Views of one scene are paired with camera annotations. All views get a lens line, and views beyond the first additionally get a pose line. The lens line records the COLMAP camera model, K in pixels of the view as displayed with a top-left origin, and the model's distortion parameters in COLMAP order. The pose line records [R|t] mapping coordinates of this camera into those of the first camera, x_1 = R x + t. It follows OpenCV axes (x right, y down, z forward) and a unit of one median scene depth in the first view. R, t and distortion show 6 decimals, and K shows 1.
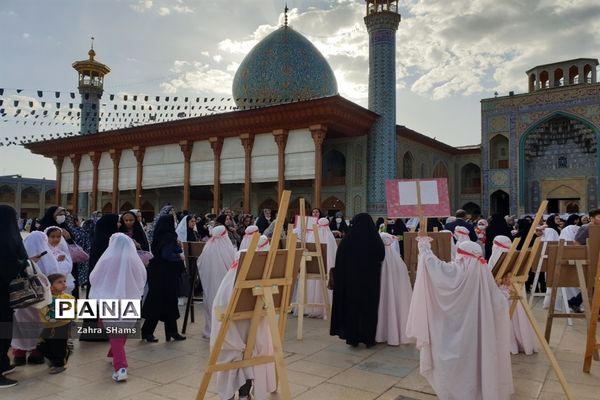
lens RADIAL K [[457.0, 0, 300.0], [0, 457.0, 200.0], [0, 0, 1]] dist [0.010697, -0.000980]
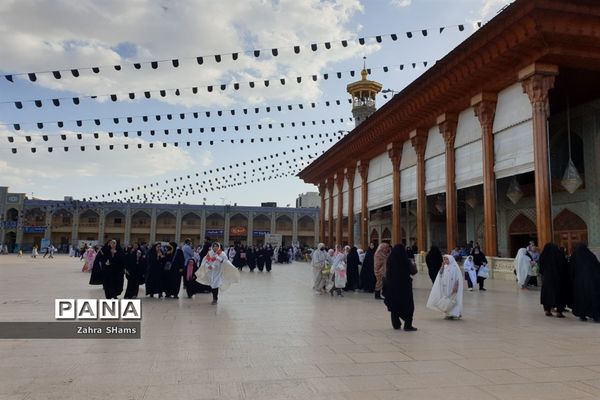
lens RADIAL K [[457.0, 0, 300.0], [0, 457.0, 200.0], [0, 0, 1]] dist [0.010697, -0.000980]
pose [[0.685435, -0.069058, -0.724852, 0.175718], [0.022280, 0.997015, -0.073918, 0.015225], [0.727793, 0.034517, 0.684928, 0.358356]]
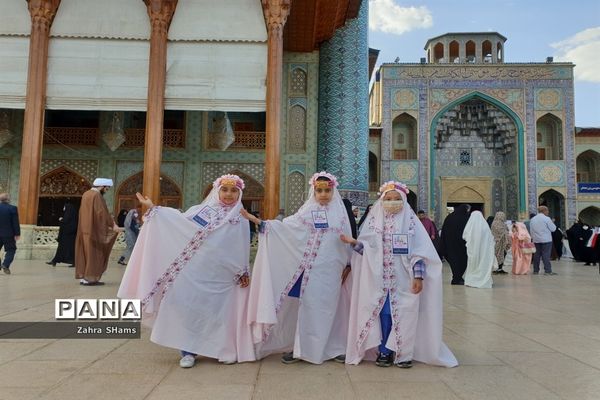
lens RADIAL K [[457.0, 0, 300.0], [0, 457.0, 200.0], [0, 0, 1]] dist [0.010697, -0.000980]
pose [[0.822571, 0.050249, 0.566438, -0.124993], [-0.036089, 0.998693, -0.036188, 0.032223], [-0.567516, 0.009325, 0.823310, 0.524260]]
